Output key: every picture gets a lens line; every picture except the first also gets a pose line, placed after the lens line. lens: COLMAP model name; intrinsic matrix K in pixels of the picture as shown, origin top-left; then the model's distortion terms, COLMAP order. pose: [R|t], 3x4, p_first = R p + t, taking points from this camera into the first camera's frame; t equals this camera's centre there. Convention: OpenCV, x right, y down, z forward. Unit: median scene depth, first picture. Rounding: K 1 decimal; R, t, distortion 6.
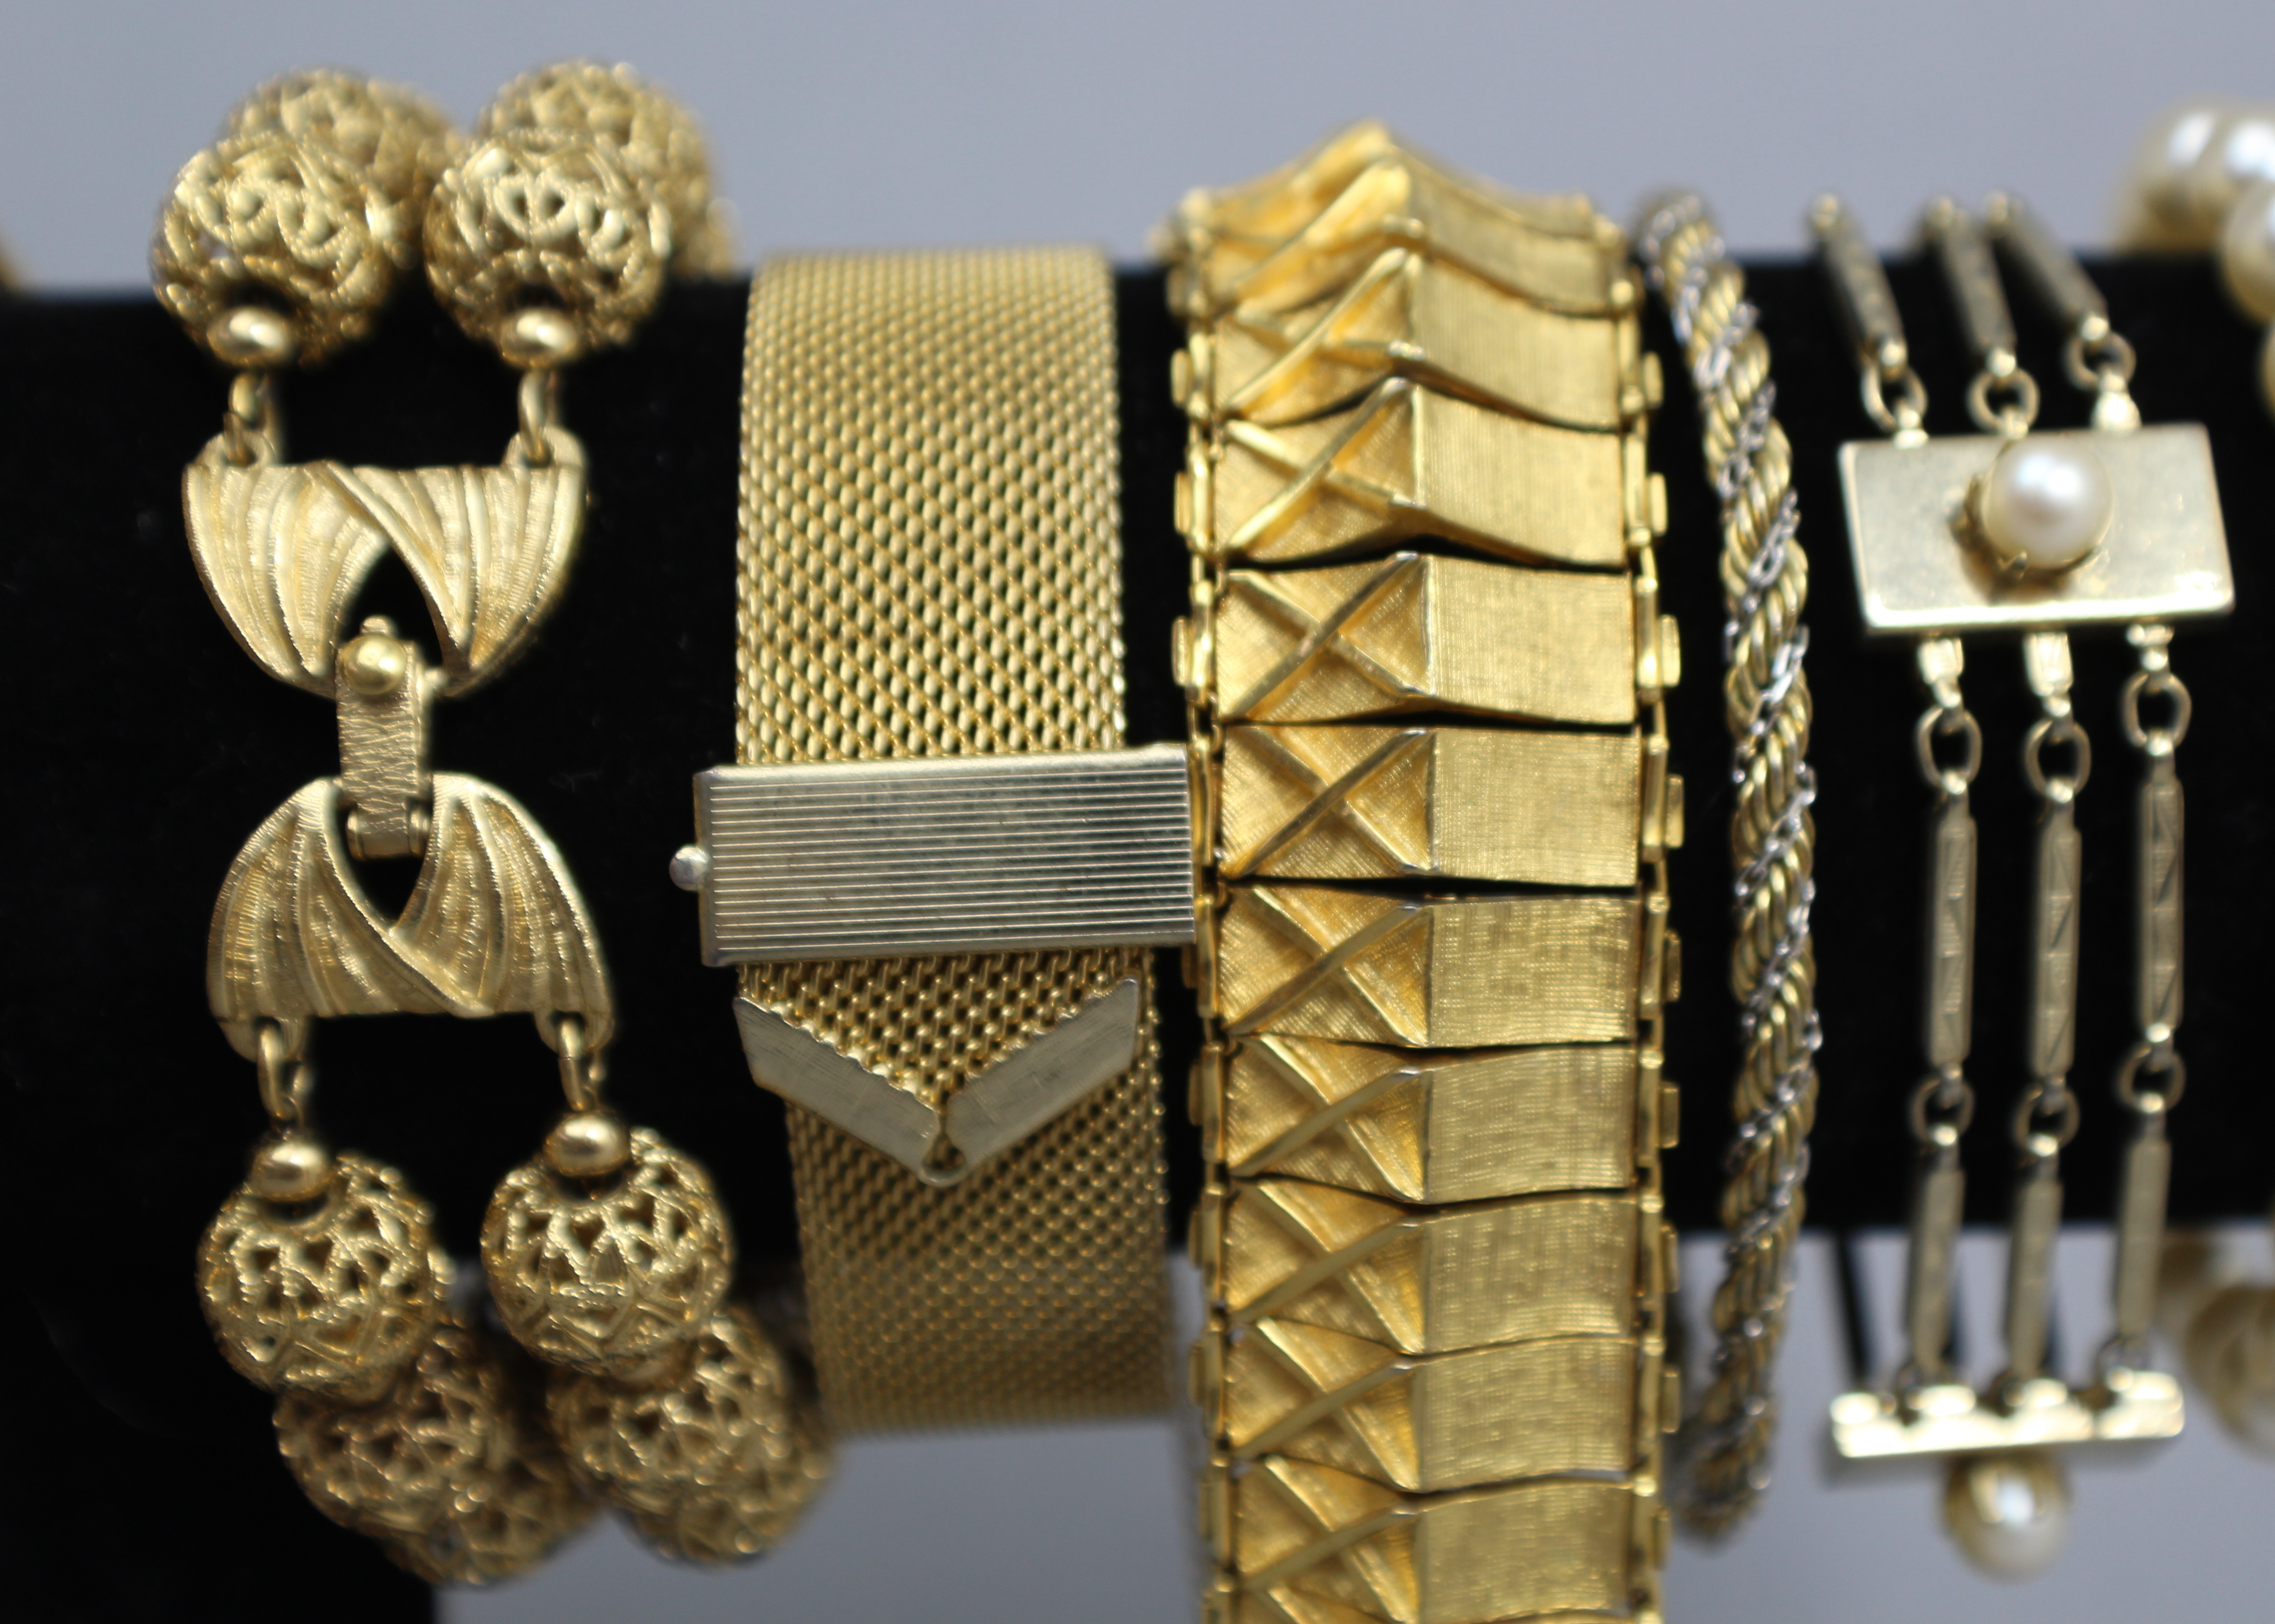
lens RADIAL K [[4032.1, 0, 1137.5], [0, 4032.1, 812.0], [0, 0, 1]] dist [-0.055869, -0.103564]
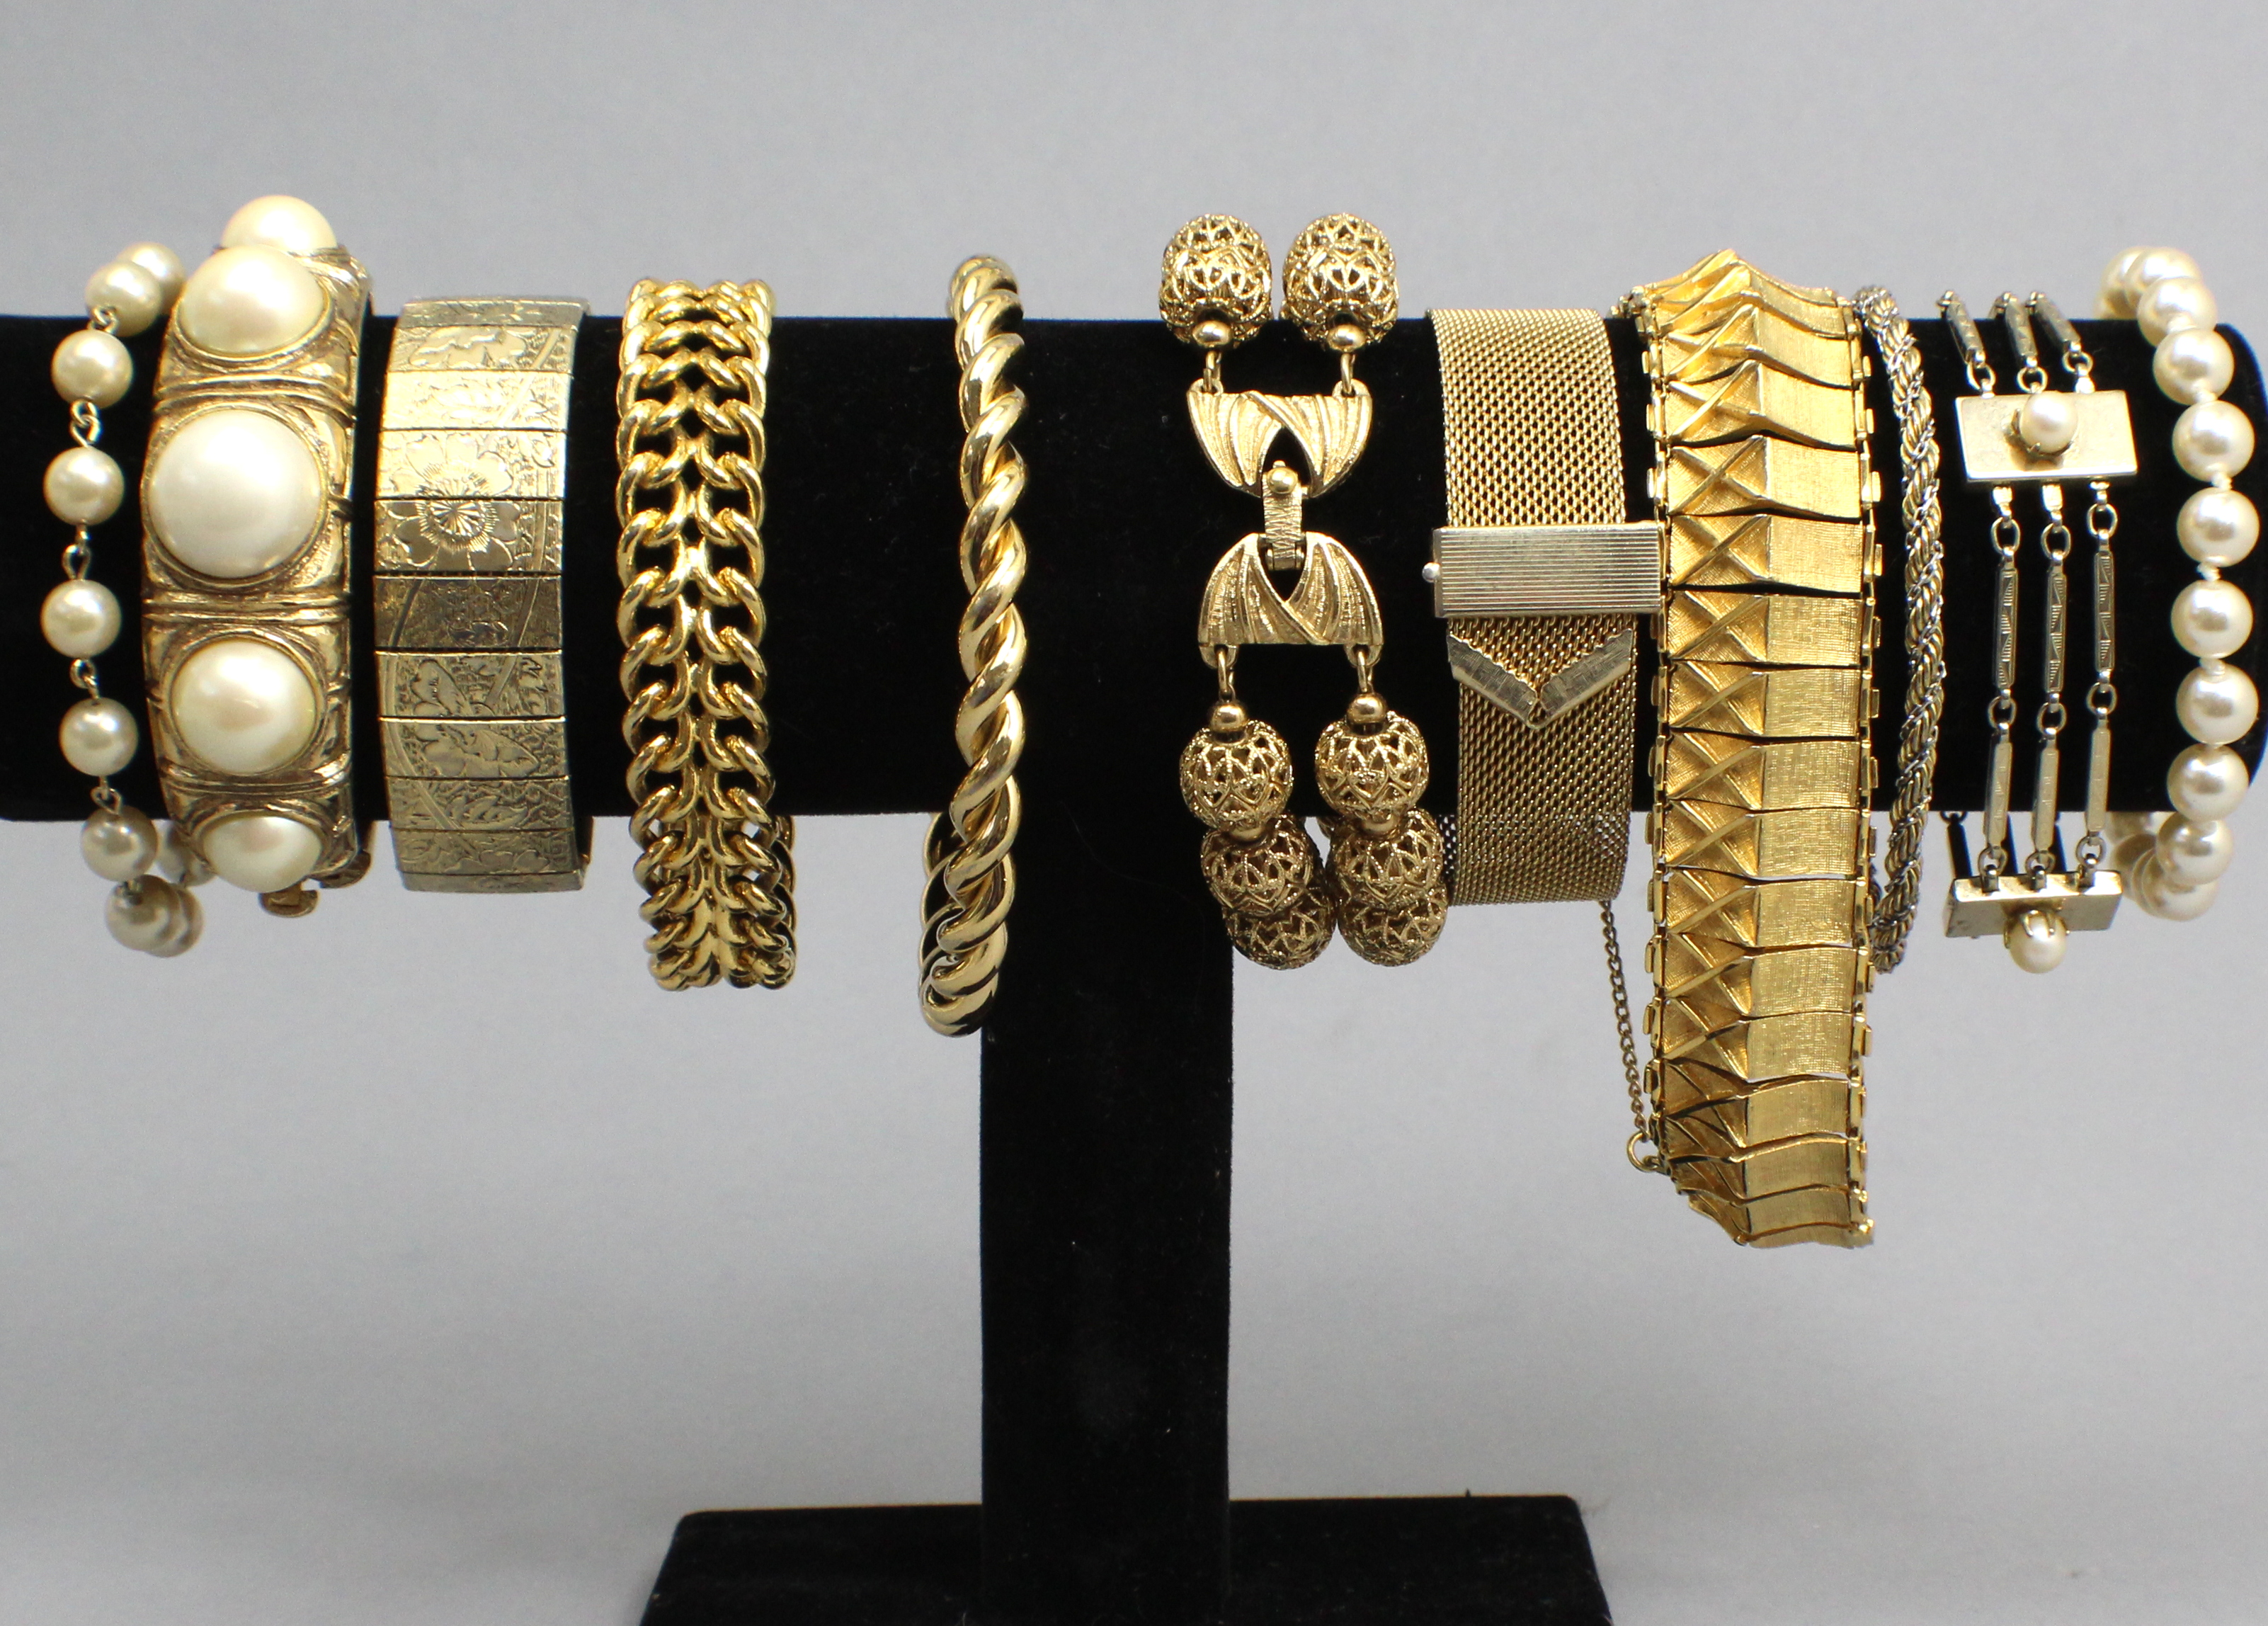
lens RADIAL K [[4325.6, 0, 1134.0], [0, 4325.6, 813.0], [0, 0, 1]] dist [-0.087372, 0.167440]
pose [[0.999810, 0.017030, -0.009458, -0.239584], [-0.017723, 0.996733, -0.078793, 0.321413], [0.008085, 0.078945, 0.996846, -1.287448]]
